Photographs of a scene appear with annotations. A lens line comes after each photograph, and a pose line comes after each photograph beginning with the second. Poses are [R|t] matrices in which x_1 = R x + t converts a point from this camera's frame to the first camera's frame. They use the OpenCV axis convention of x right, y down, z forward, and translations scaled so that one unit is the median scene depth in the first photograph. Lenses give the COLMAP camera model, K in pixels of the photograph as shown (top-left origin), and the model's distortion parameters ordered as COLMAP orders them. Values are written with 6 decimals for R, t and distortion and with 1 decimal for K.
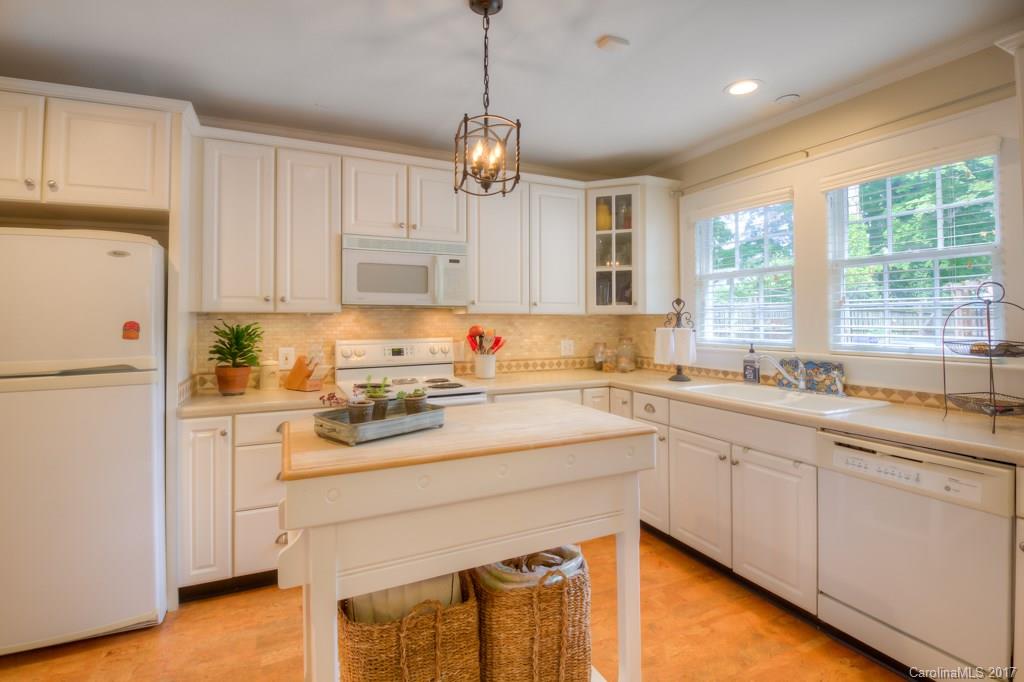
lens RADIAL K [[489.2, 0, 512.3], [0, 489.2, 318.5], [0, 0, 1]] dist [0.001243, -0.014549]
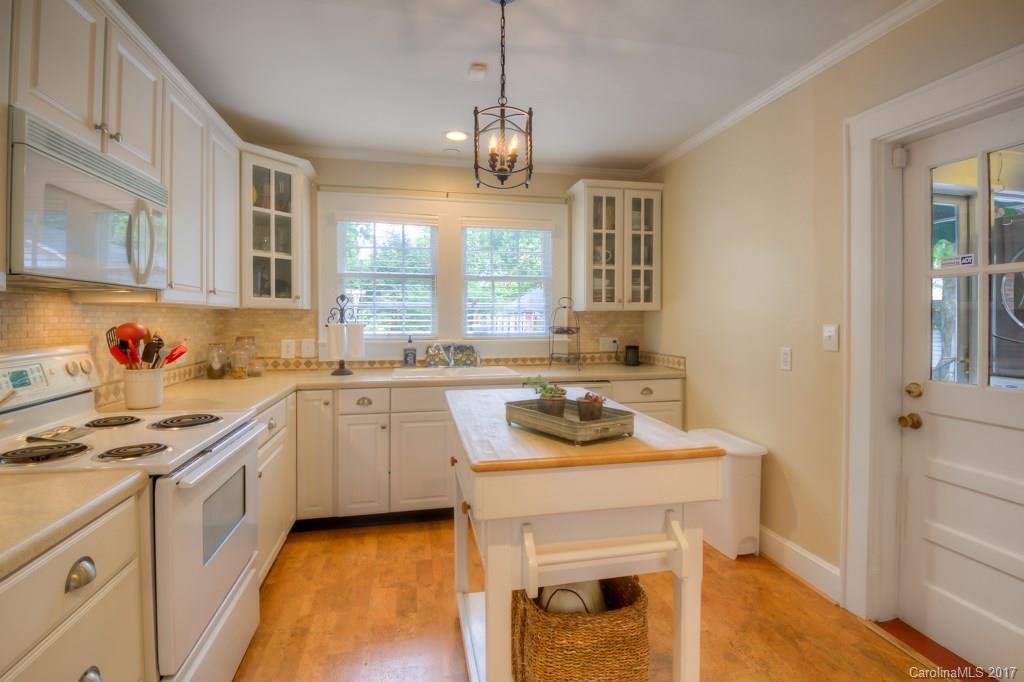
lens RADIAL K [[482.8, 0, 513.1], [0, 482.8, 322.7], [0, 0, 1]] dist [0.023564, -0.033320]
pose [[0.224311, -0.007076, 0.974492, -0.614005], [-0.004474, 0.999956, 0.008291, 0.008554], [-0.974507, -0.006220, 0.224269, 0.460439]]
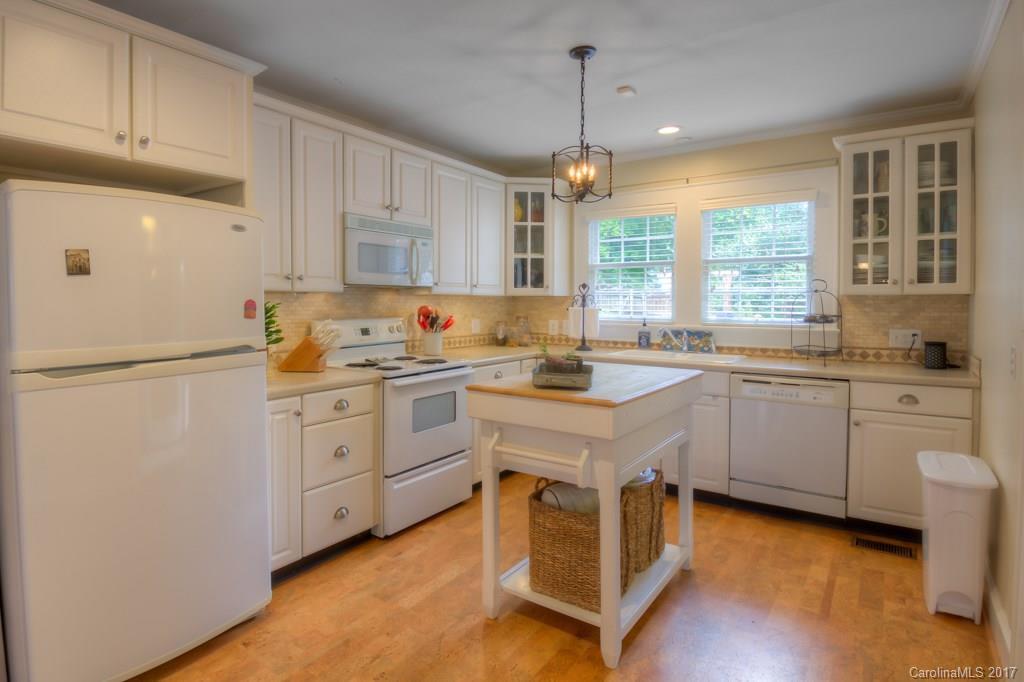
lens RADIAL K [[553.1, 0, 457.5], [0, 553.1, 317.8], [0, 0, 1]] dist [0.003939, -0.022067]
pose [[0.893558, -0.008562, 0.448867, -0.612032], [-0.006165, 0.999490, 0.031337, 0.003583], [-0.448906, -0.030769, 0.893049, -0.103573]]
